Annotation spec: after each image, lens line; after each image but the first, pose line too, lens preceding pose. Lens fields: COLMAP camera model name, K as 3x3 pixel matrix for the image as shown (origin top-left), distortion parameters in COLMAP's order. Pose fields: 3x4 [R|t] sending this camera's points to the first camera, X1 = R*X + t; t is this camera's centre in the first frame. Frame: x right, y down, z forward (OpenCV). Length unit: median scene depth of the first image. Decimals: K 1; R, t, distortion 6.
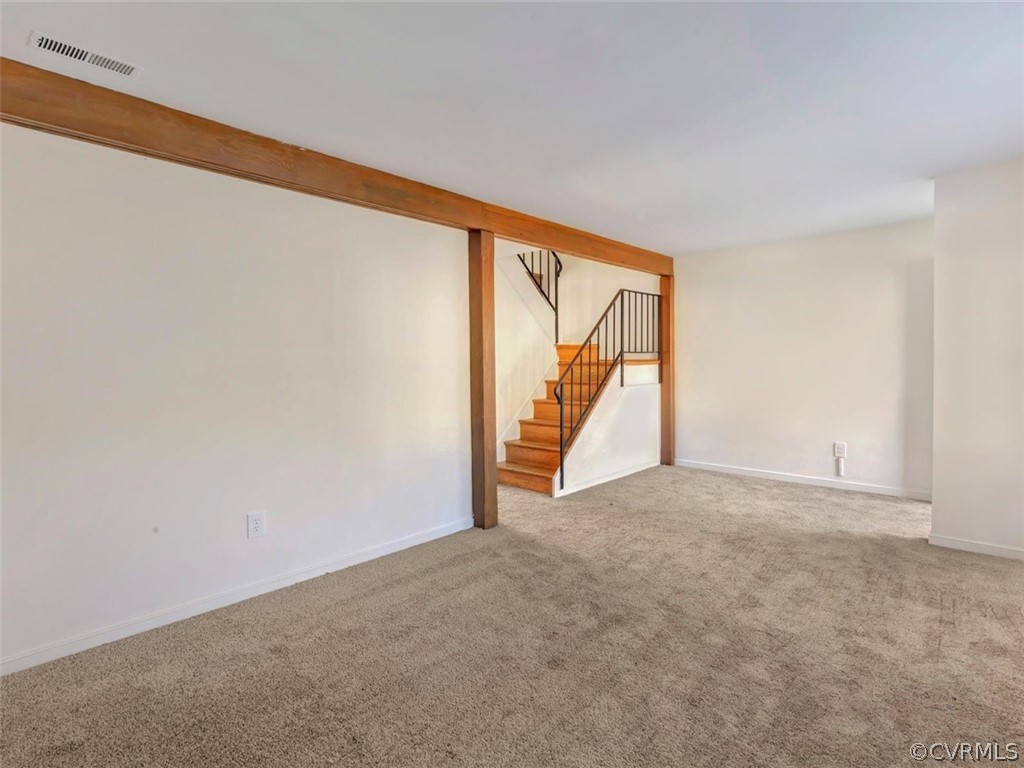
lens RADIAL K [[540.4, 0, 511.0], [0, 540.4, 365.7], [0, 0, 1]] dist [0.046062, -0.001299]
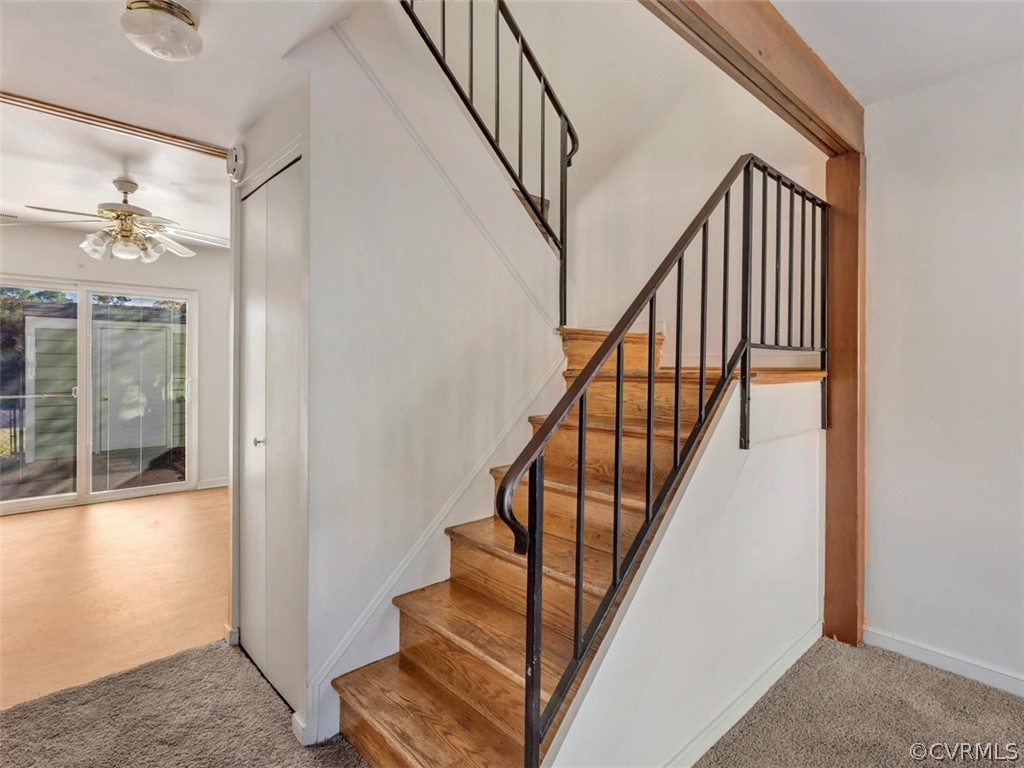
lens RADIAL K [[540.4, 0, 511.0], [0, 540.4, 365.7], [0, 0, 1]] dist [0.046062, -0.001299]
pose [[0.997247, 0.013562, -0.072904, 0.085399], [-0.014306, 0.999851, -0.009693, -0.006734], [0.072762, 0.010710, 0.997292, 0.652750]]
